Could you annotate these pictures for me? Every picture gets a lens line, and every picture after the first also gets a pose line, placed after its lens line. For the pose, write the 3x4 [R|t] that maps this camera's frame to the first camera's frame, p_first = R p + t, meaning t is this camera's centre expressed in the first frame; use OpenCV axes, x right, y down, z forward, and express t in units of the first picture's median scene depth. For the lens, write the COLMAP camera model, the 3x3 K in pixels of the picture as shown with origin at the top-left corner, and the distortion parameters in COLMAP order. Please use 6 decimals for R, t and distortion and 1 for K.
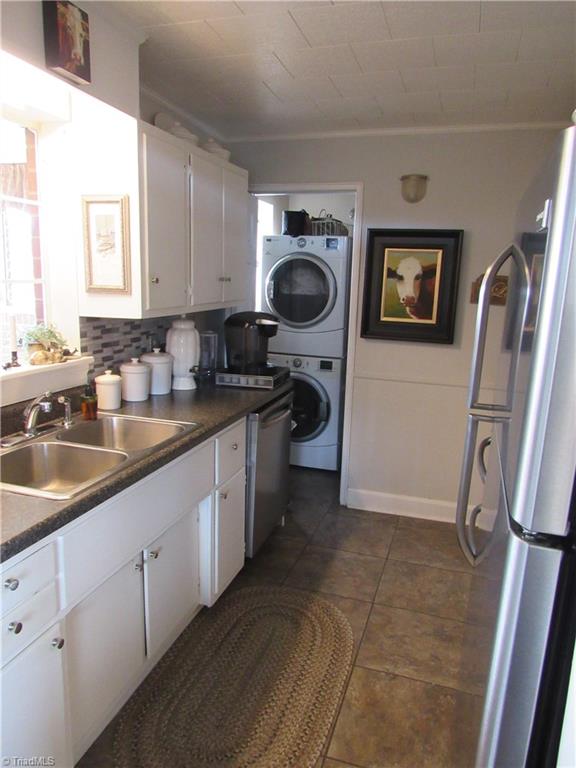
lens RADIAL K [[552.5, 0, 290.6], [0, 552.5, 384.9], [0, 0, 1]] dist [-0.020144, -0.000687]
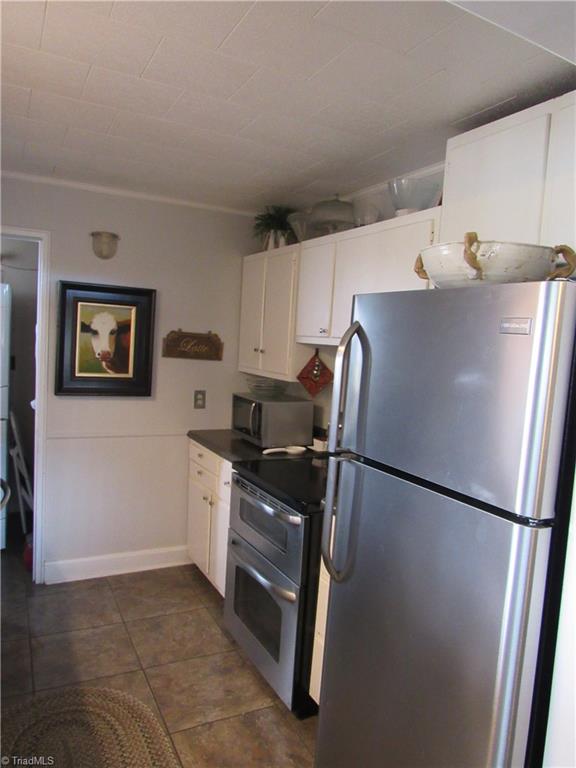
lens RADIAL K [[552.5, 0, 288.2], [0, 552.5, 386.1], [0, 0, 1]] dist [-0.020144, -0.000687]
pose [[0.708536, -0.051957, 0.703759, -0.258649], [0.104039, 0.994079, -0.031354, -0.033111], [-0.697963, 0.095434, 0.709746, 0.072443]]
